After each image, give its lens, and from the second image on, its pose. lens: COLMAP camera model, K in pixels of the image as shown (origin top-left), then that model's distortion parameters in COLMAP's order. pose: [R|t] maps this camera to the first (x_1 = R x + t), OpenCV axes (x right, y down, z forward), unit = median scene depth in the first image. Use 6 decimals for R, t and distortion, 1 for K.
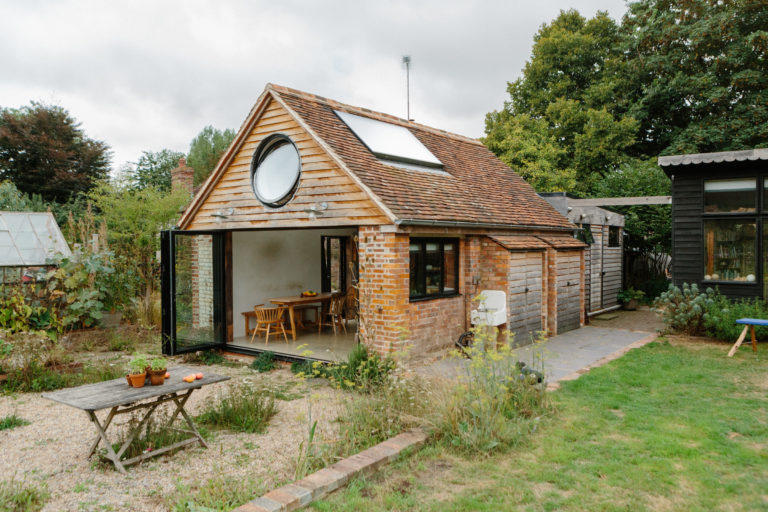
lens RADIAL K [[592.9, 0, 381.4], [0, 592.9, 243.3], [0, 0, 1]] dist [-0.000413, -0.001236]
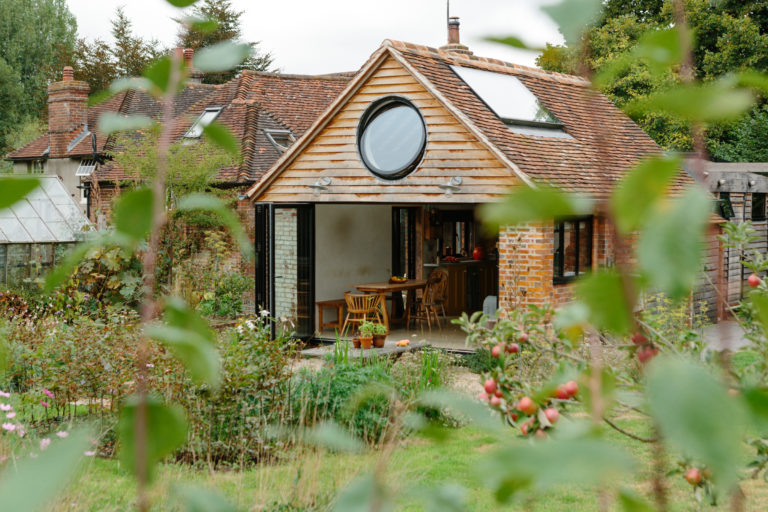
lens RADIAL K [[1223.6, 0, 384.0], [0, 1223.6, 256.0], [0, 0, 1]] dist [-0.015733, -0.096511]
pose [[0.996626, 0.004486, 0.081953, -0.307298], [-0.008446, 0.998810, 0.048036, -0.030838], [-0.081640, -0.048566, 0.995478, -0.746259]]
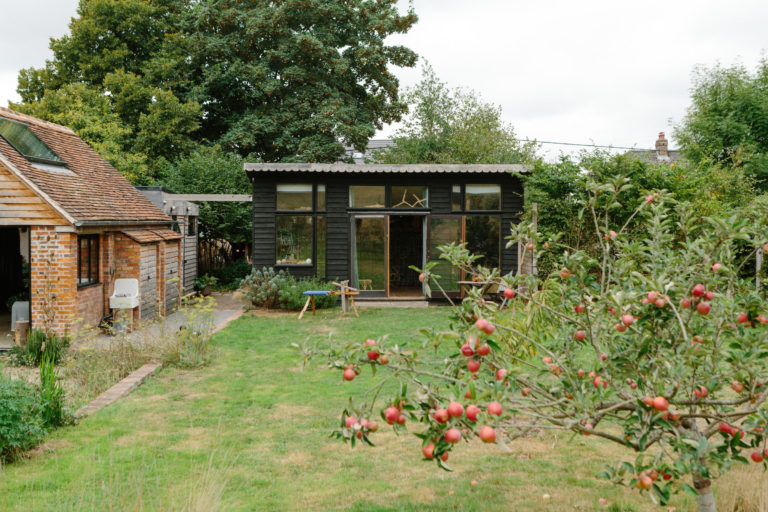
lens RADIAL K [[846.7, 0, 383.9], [0, 846.7, 223.7], [0, 0, 1]] dist [-0.025422, -0.014938]
pose [[0.776886, -0.000923, 0.629641, -0.432164], [-0.001748, 0.999992, 0.003623, -0.032814], [-0.629639, -0.003915, 0.776878, -0.563556]]
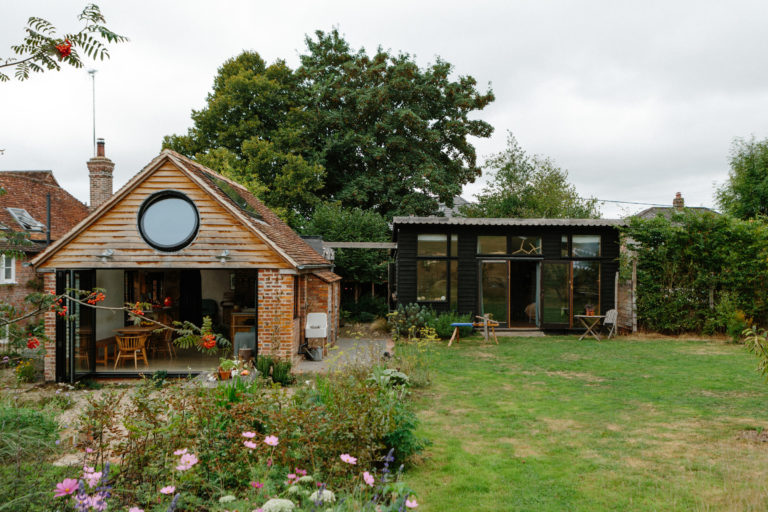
lens RADIAL K [[701.0, 0, 428.7], [0, 701.0, 259.9], [0, 0, 1]] dist [0.003246, -0.002459]
pose [[0.756852, 0.007807, 0.653540, -0.646001], [-0.005859, 0.999970, -0.005160, -0.035018], [-0.653560, 0.000076, 0.756874, -0.389548]]
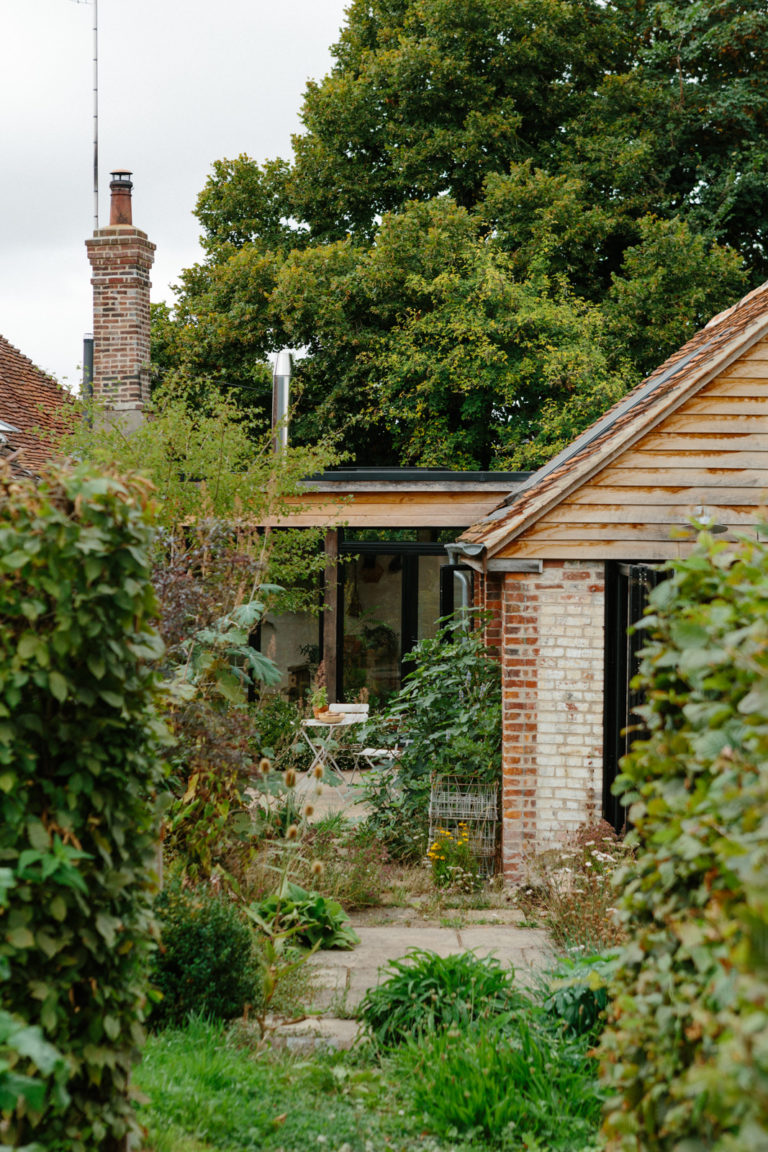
lens RADIAL K [[2119.2, 0, 384.0], [0, 2119.2, 576.0], [0, 0, 1]] dist [-0.014505, -0.007989]
pose [[0.798549, -0.001039, 0.601929, -1.207021], [-0.013331, 0.999723, 0.019410, -0.037146], [-0.601782, -0.023524, 0.798314, 0.025349]]
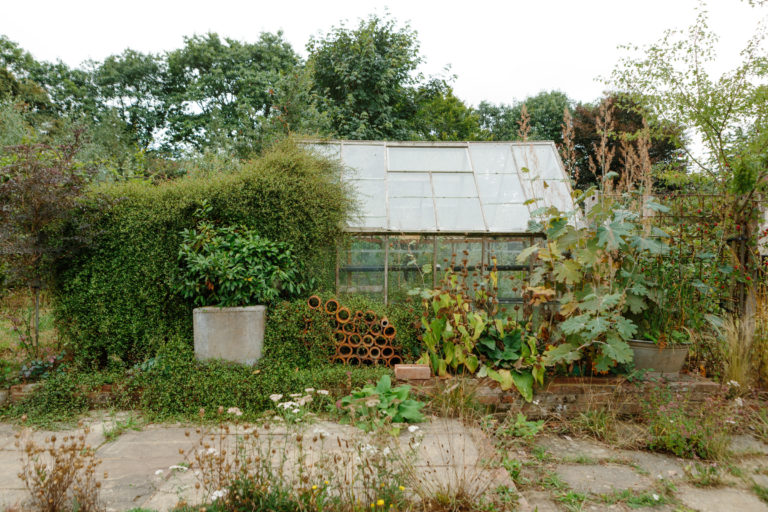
lens RADIAL K [[592.9, 0, 381.4], [0, 592.9, 243.3], [0, 0, 1]] dist [-0.000413, -0.001236]
pose [[0.616112, 0.002482, -0.787654, -0.270581], [-0.002821, 0.999996, 0.000944, 0.047859], [0.787653, 0.001640, 0.616117, 0.645411]]
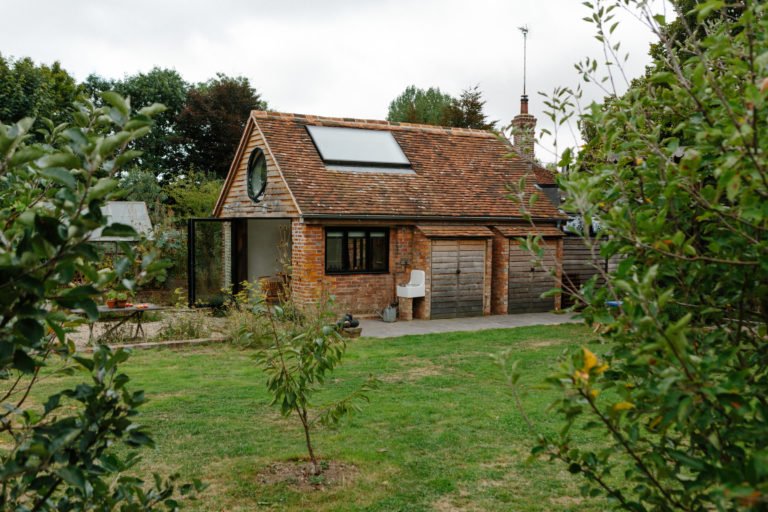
lens RADIAL K [[769.4, 0, 384.0], [0, 769.4, 256.0], [0, 0, 1]] dist [-0.021913, -0.012446]
pose [[0.935568, 0.029675, -0.351898, 0.642639], [-0.014595, 0.998861, 0.045428, -0.020283], [0.352845, -0.037365, 0.934935, -0.485386]]
